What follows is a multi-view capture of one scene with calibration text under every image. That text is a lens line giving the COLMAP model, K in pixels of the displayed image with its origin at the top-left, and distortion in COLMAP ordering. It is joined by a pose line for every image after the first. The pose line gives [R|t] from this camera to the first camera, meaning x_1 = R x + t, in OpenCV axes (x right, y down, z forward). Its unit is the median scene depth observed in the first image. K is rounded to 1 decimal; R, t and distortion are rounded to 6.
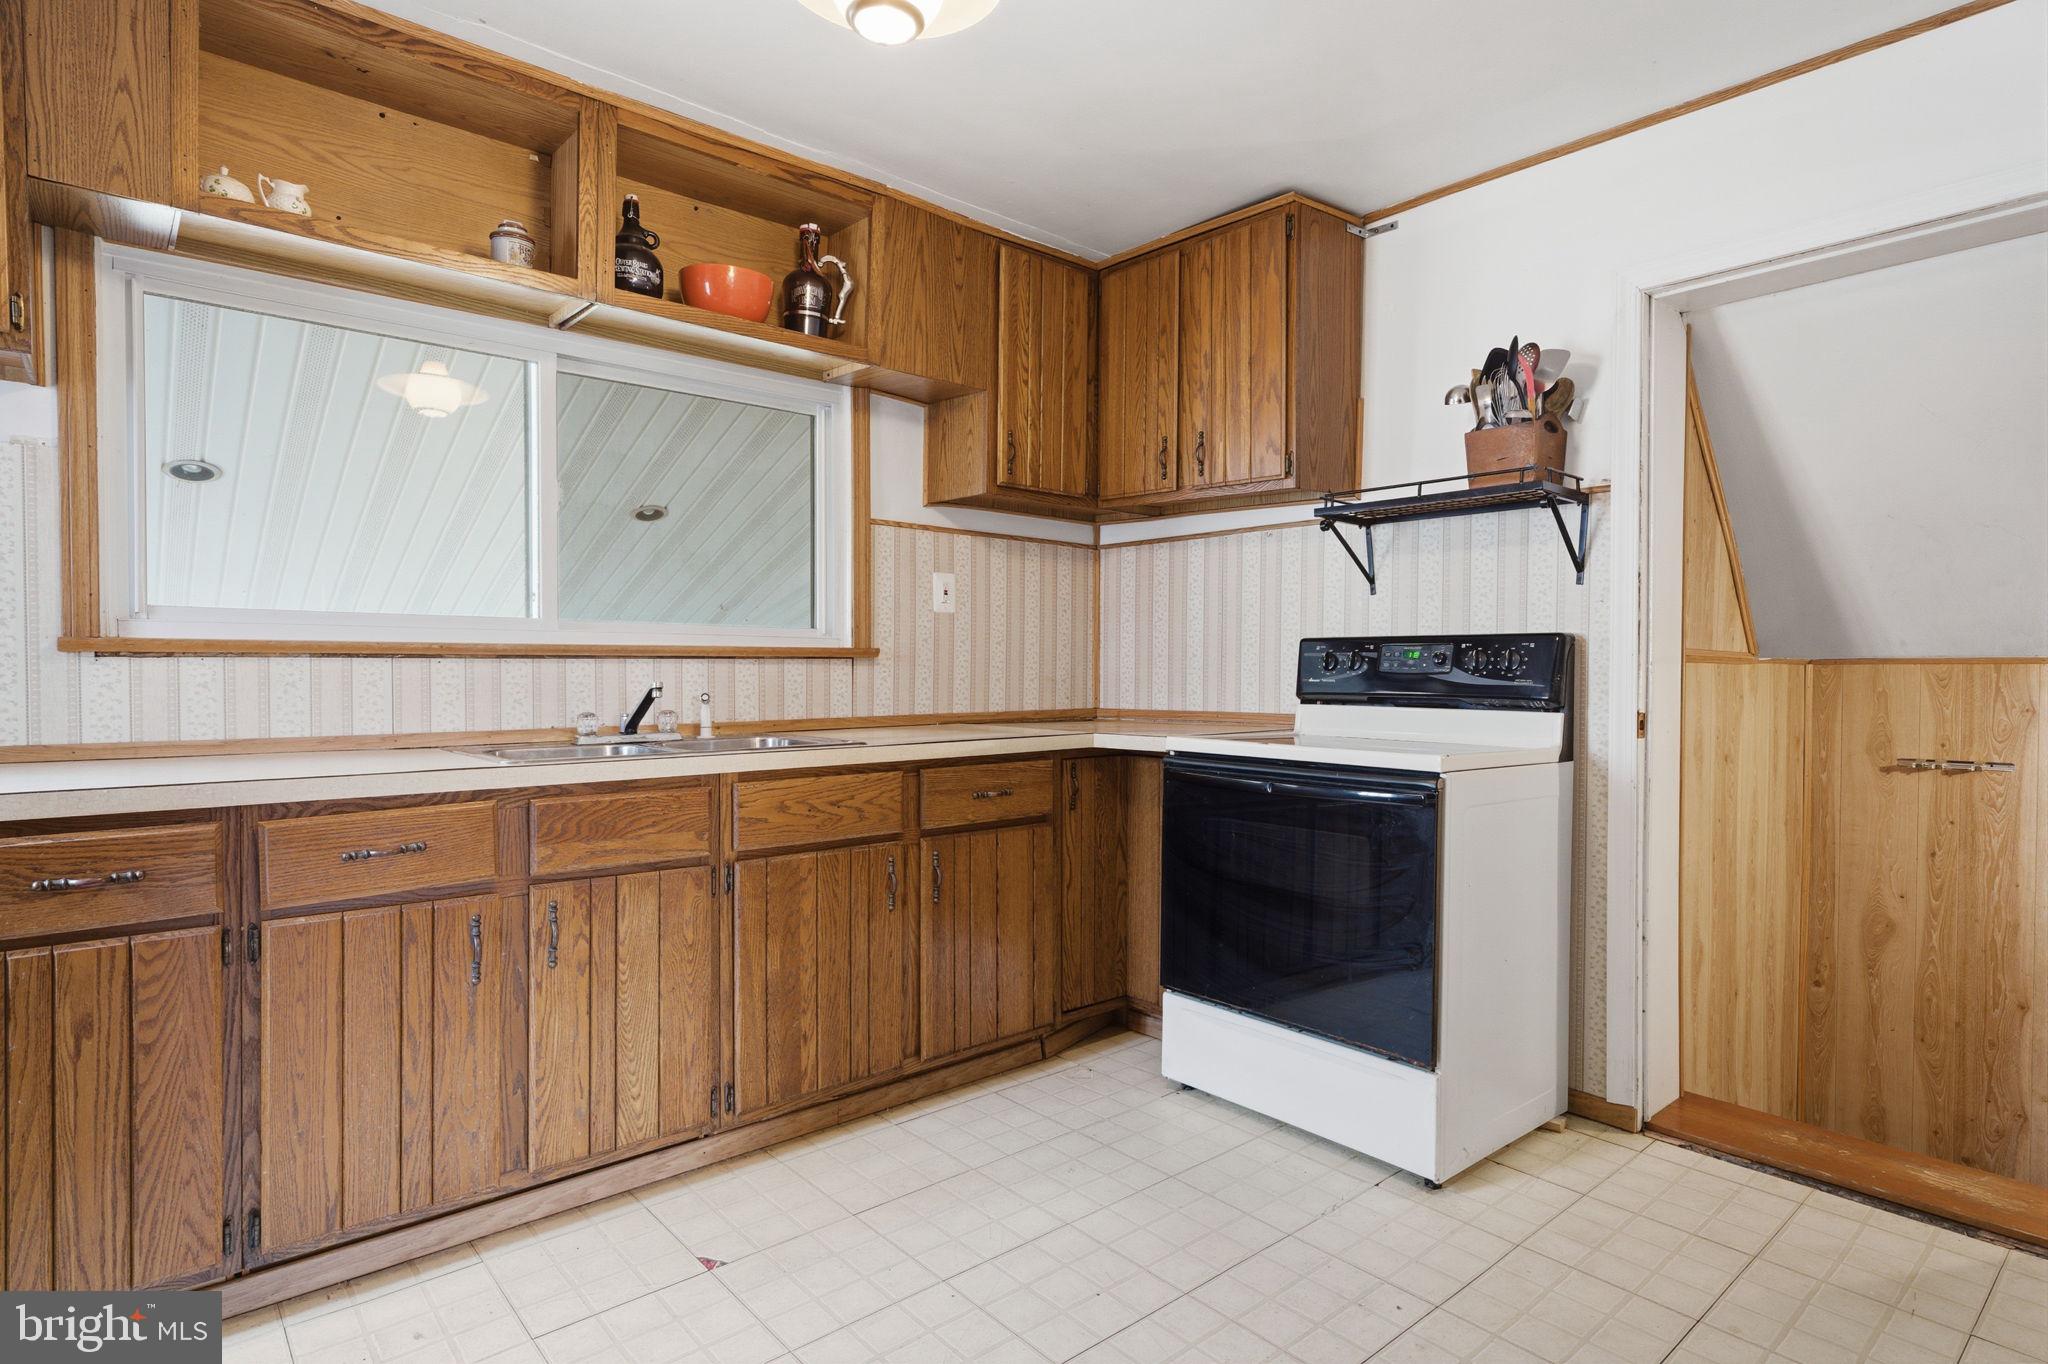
lens RADIAL K [[1073.1, 0, 1031.0], [0, 1073.1, 680.1], [0, 0, 1]] dist [0.006411, 0.002516]
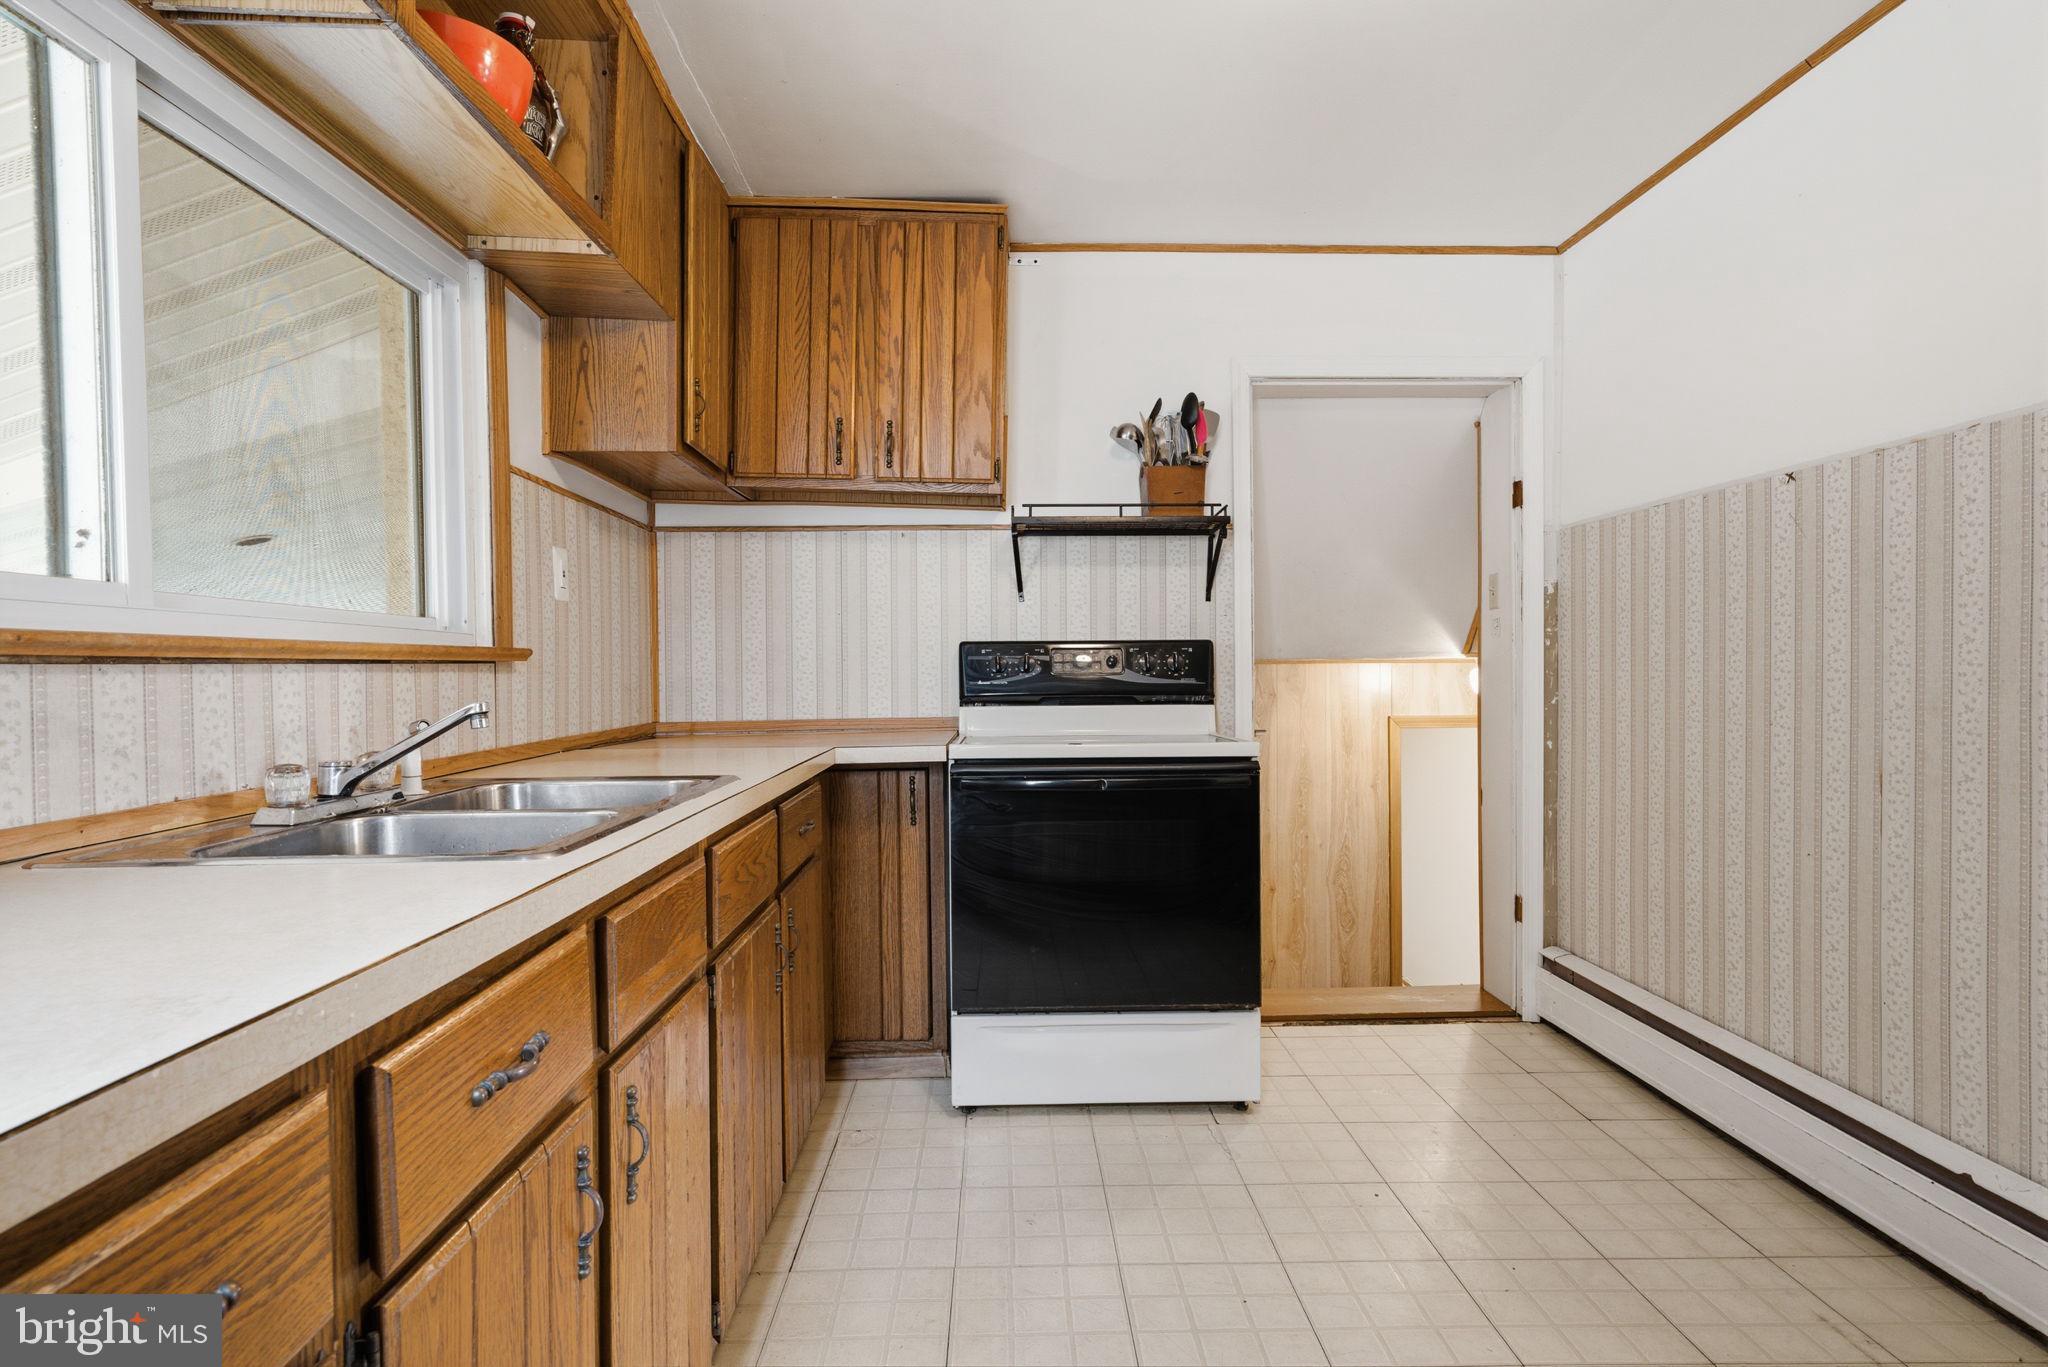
lens RADIAL K [[1073.1, 0, 1025.8], [0, 1073.1, 684.1], [0, 0, 1]] dist [0.006411, 0.002516]
pose [[0.644578, -0.018832, 0.764306, -0.498580], [0.019282, 0.999779, 0.008372, -0.006361], [-0.764295, 0.009341, 0.644799, 0.310884]]
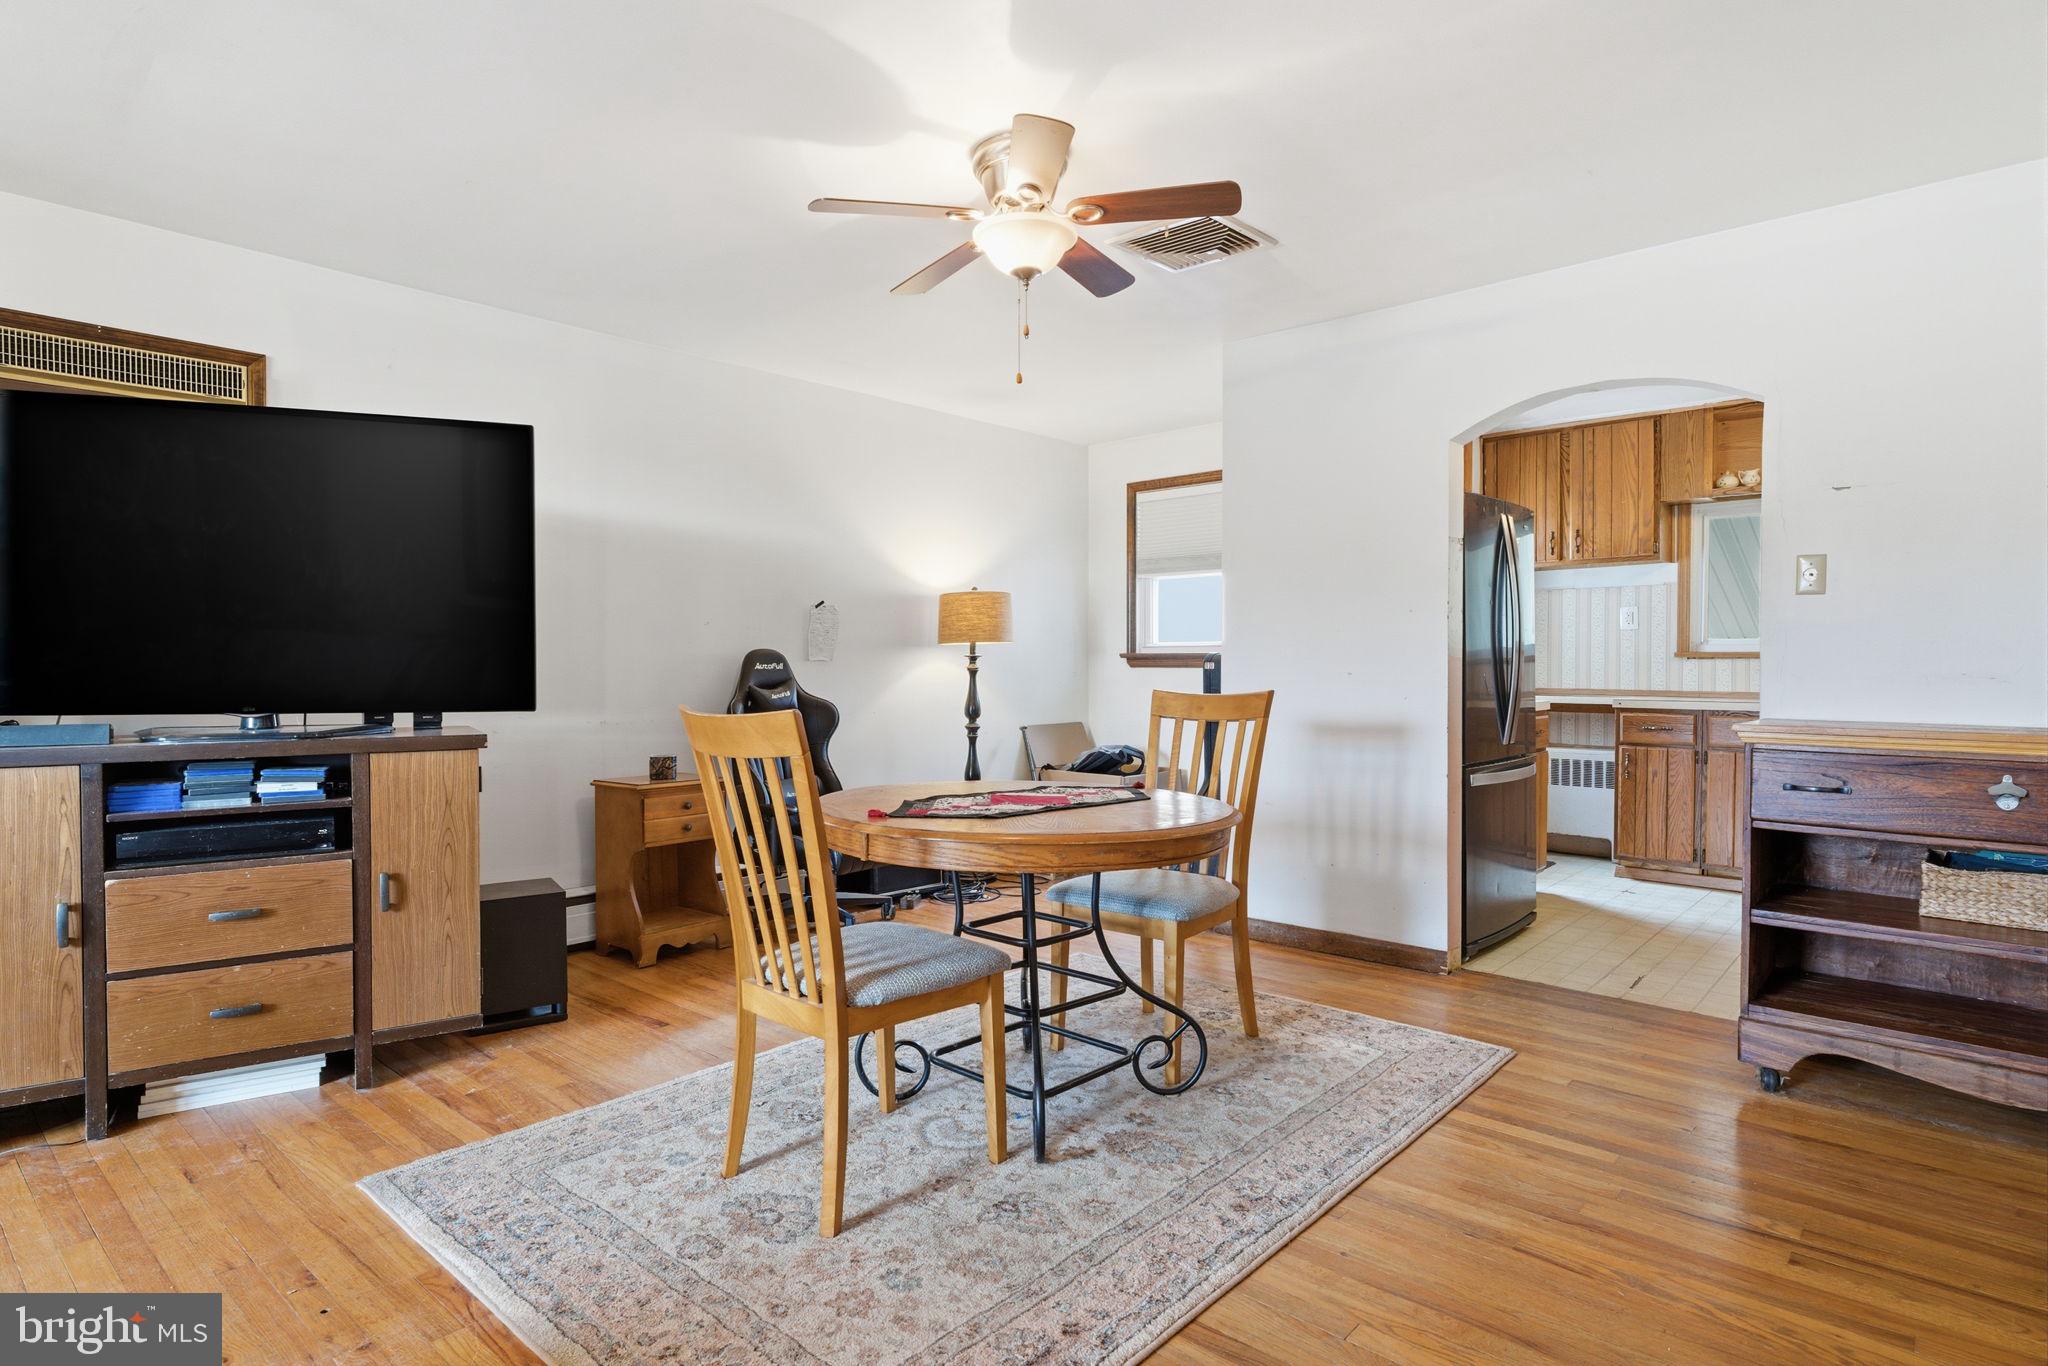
lens RADIAL K [[1073.1, 0, 1025.4], [0, 1073.1, 682.1], [0, 0, 1]] dist [0.006411, 0.002516]
pose [[0.132976, 0.016326, -0.990985, 1.074981], [-0.021724, 0.999672, 0.013554, 0.024047], [0.990881, 0.019726, 0.133288, -0.677858]]
